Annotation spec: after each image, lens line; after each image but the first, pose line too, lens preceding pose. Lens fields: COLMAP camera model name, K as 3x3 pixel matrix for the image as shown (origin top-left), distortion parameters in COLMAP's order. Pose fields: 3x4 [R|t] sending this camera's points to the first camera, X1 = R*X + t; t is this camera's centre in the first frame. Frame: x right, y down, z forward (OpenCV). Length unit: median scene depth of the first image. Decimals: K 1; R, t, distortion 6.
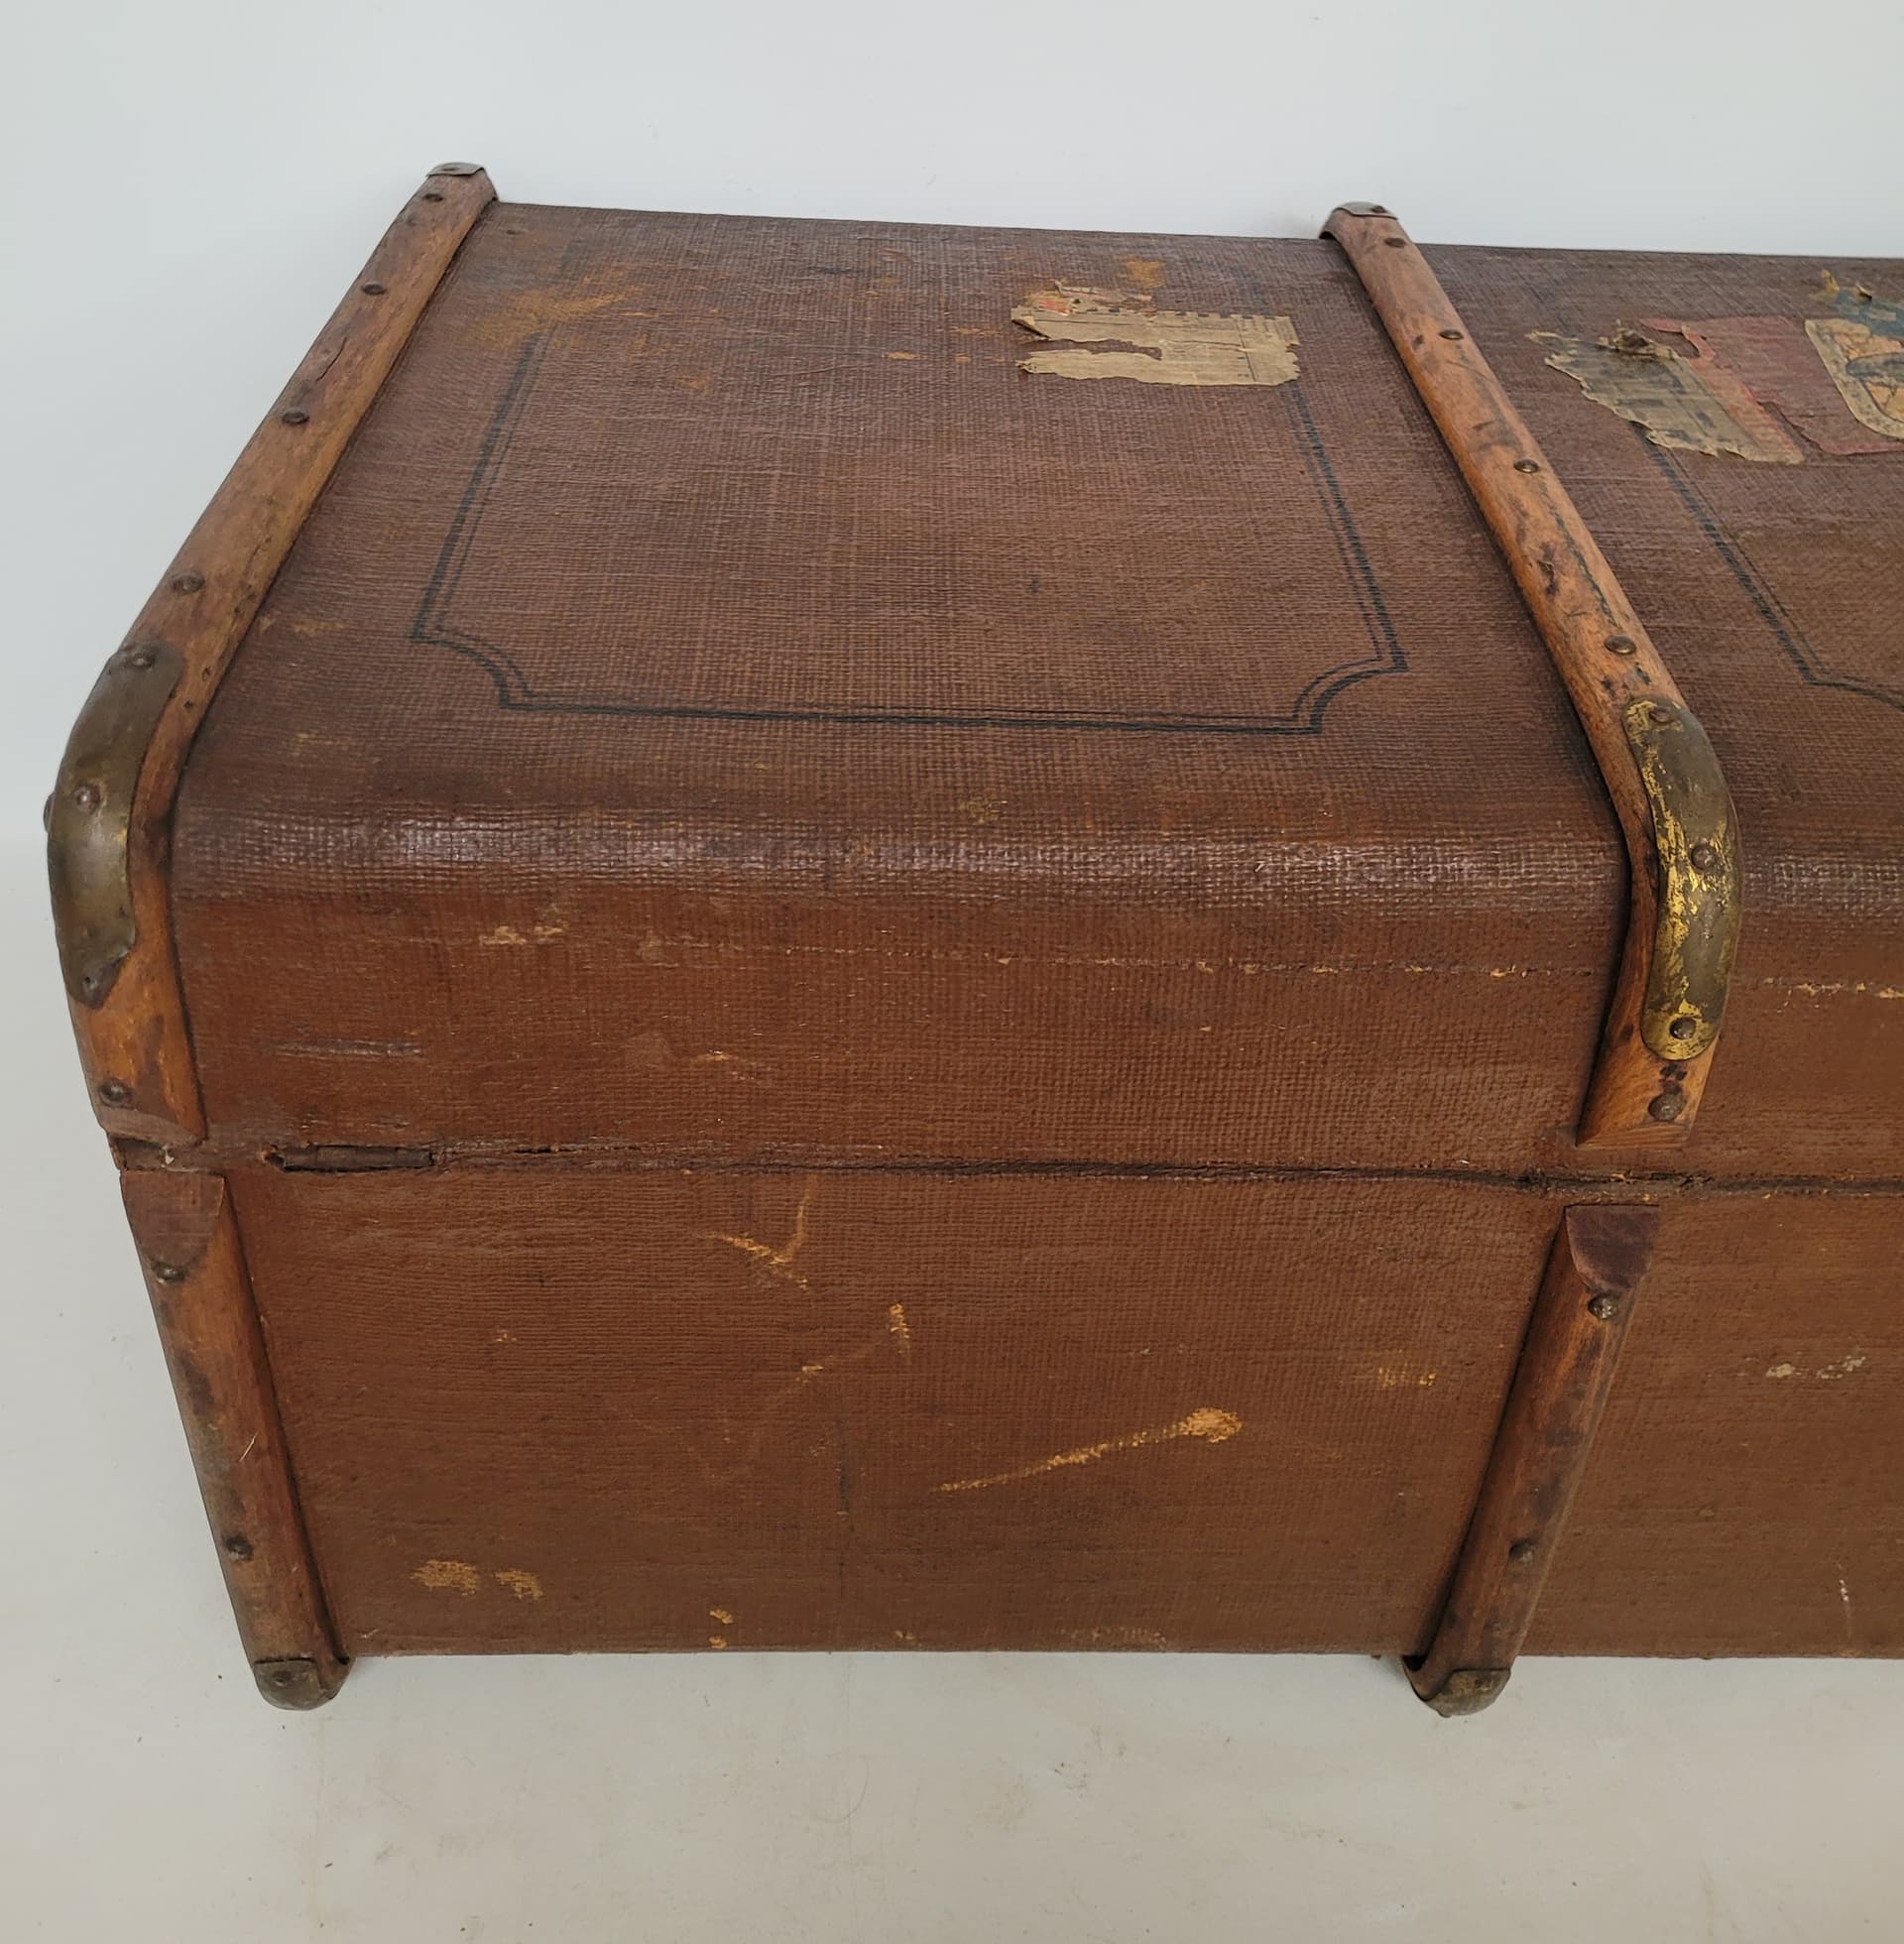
lens RADIAL K [[1685.8, 0, 951.2], [0, 1685.8, 972.9], [0, 0, 1]] dist [0.029344, 0.006434]
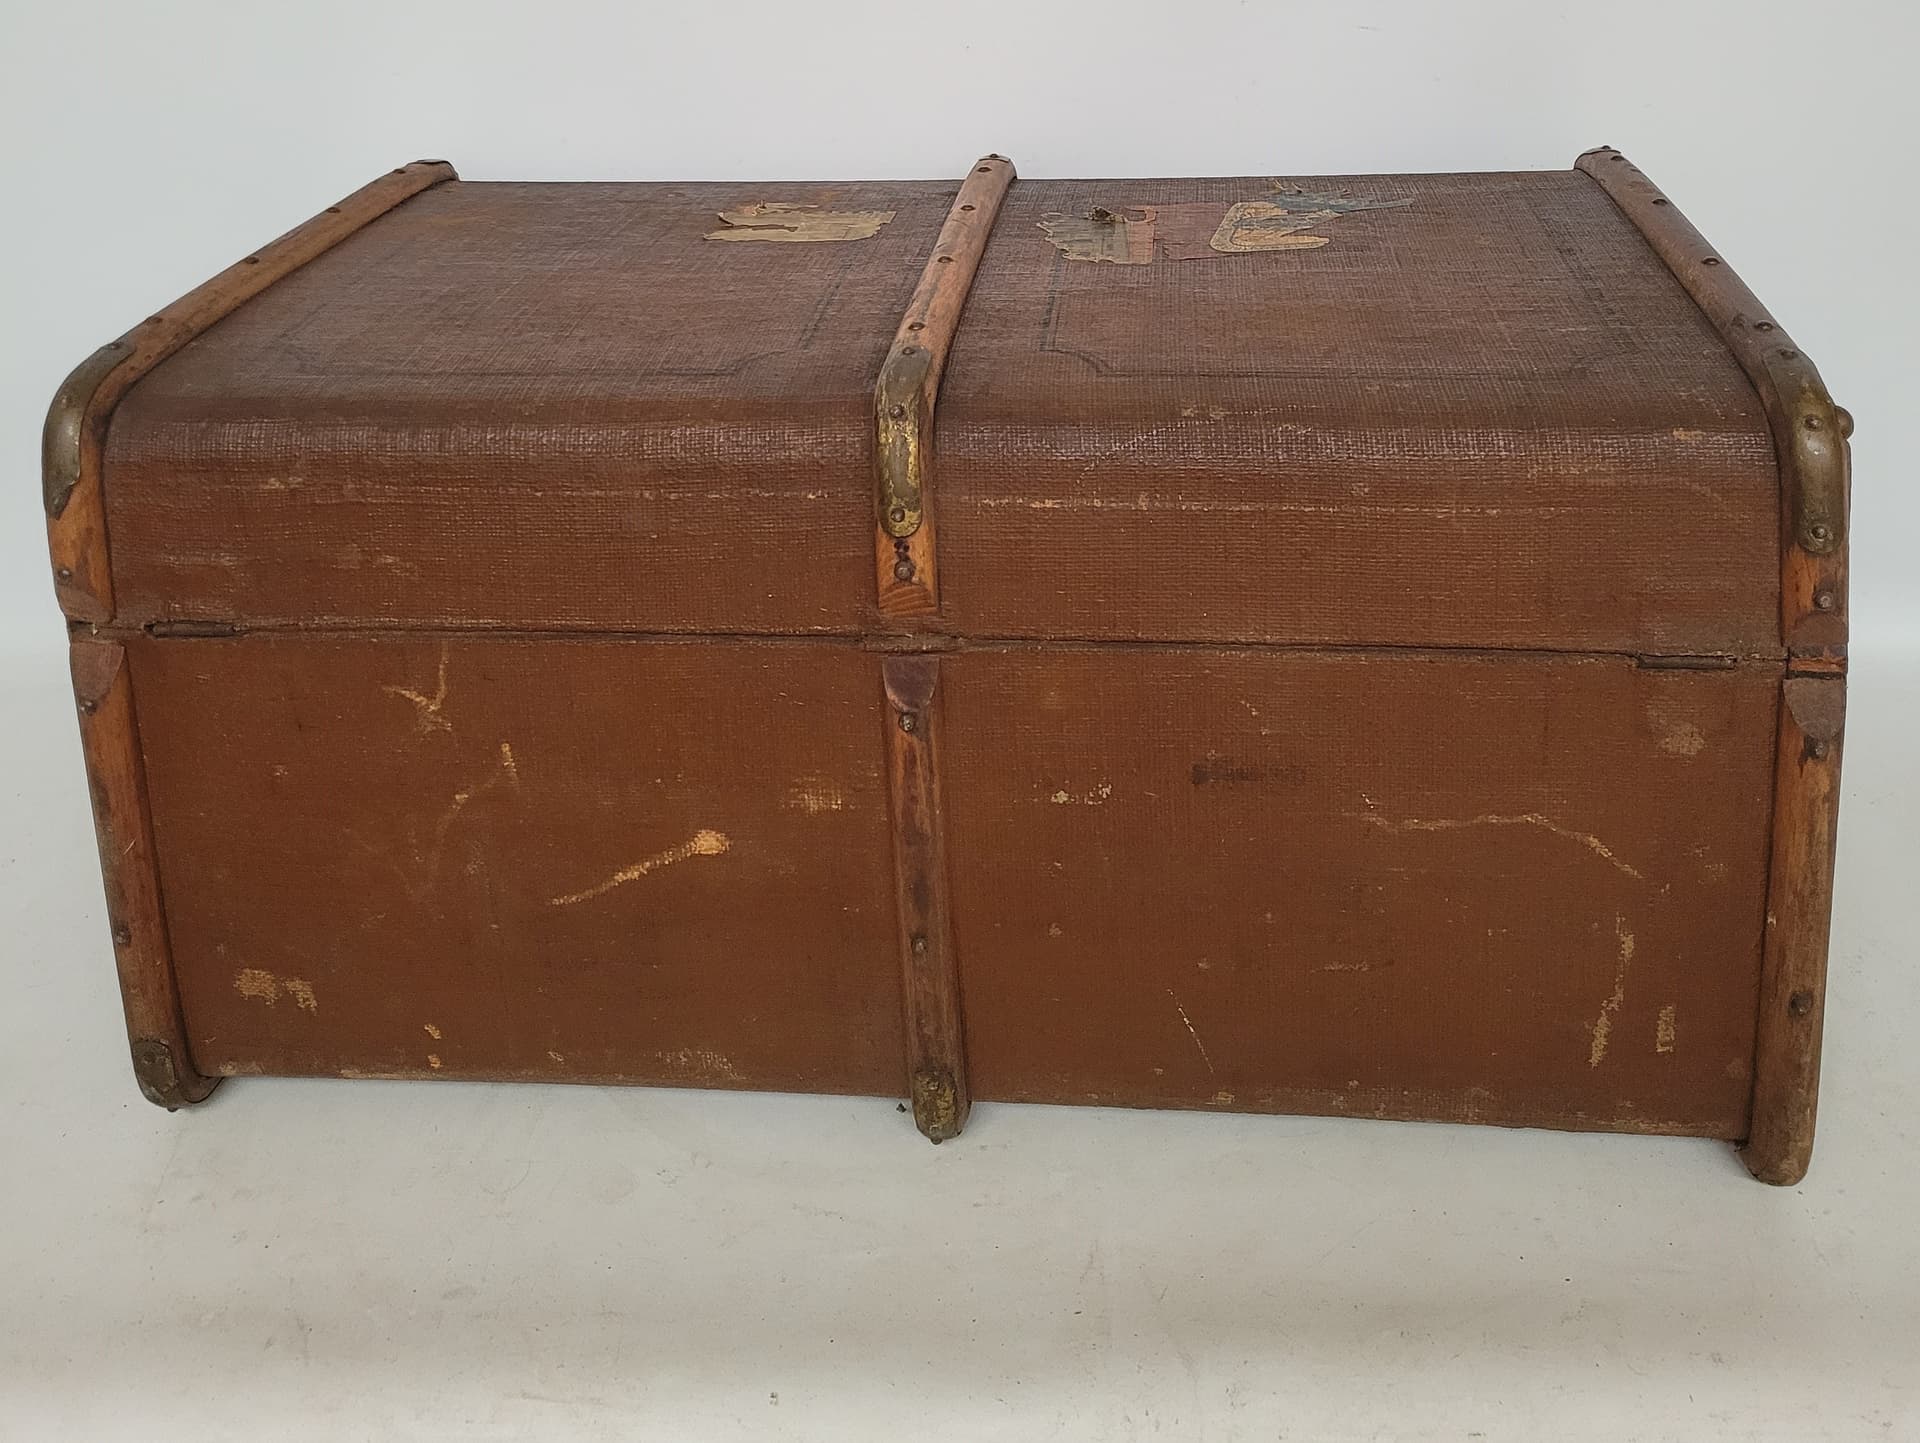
lens RADIAL K [[1909.2, 0, 961.7], [0, 1909.2, 715.8], [0, 0, 1]] dist [0.051871, 0.000000]
pose [[0.982206, 0.006788, -0.187686, 0.776476], [-0.053607, 0.967905, -0.245531, 0.630012], [0.179995, 0.251224, 0.951046, -0.687292]]
